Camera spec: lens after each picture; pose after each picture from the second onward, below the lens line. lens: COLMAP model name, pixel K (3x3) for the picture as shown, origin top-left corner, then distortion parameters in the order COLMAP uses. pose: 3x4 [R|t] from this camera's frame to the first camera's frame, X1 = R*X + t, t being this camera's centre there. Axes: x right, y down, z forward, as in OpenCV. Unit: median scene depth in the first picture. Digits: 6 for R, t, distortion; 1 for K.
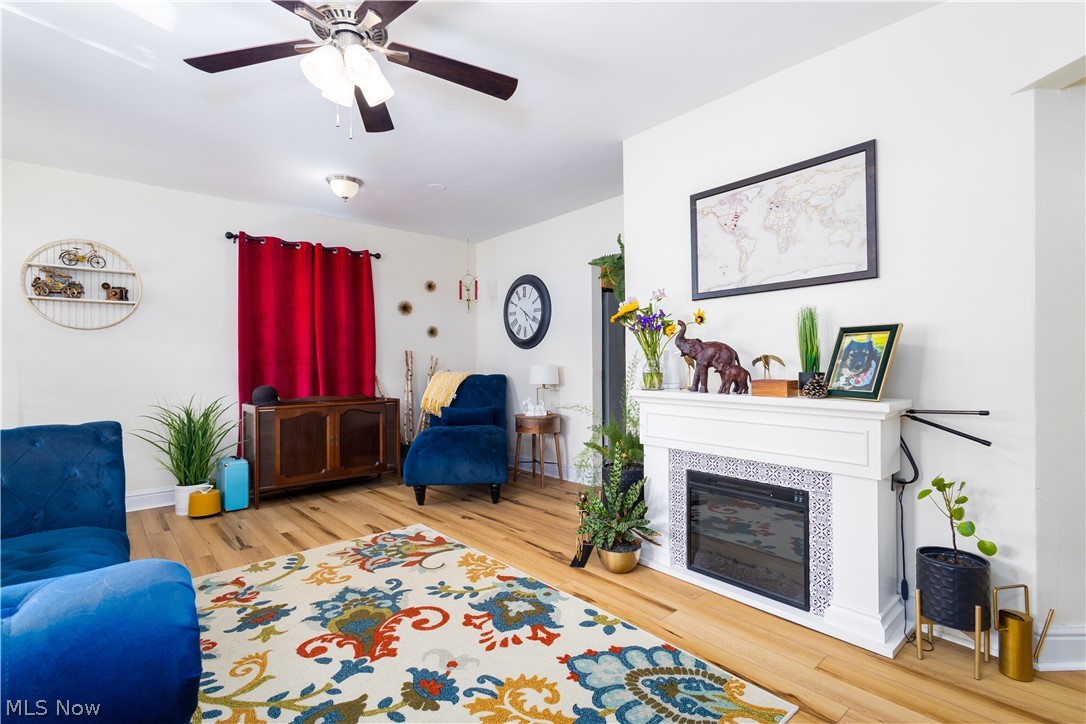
lens RADIAL K [[525.6, 0, 546.0], [0, 525.6, 362.0], [0, 0, 1]] dist [0.010370, 0.000227]
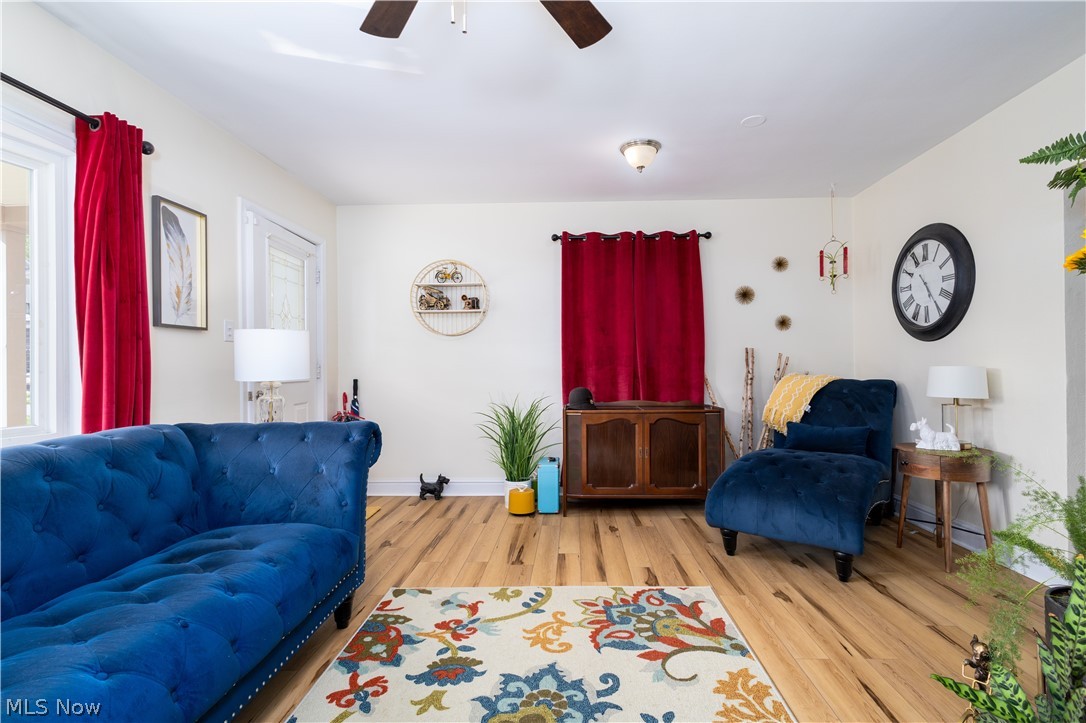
lens RADIAL K [[525.6, 0, 541.7], [0, 525.6, 363.5], [0, 0, 1]] dist [0.010370, 0.000227]
pose [[0.730191, -0.002168, -0.683240, 0.075273], [0.004683, 0.999987, 0.001831, -0.001023], [0.683227, -0.004537, 0.730192, 0.271735]]
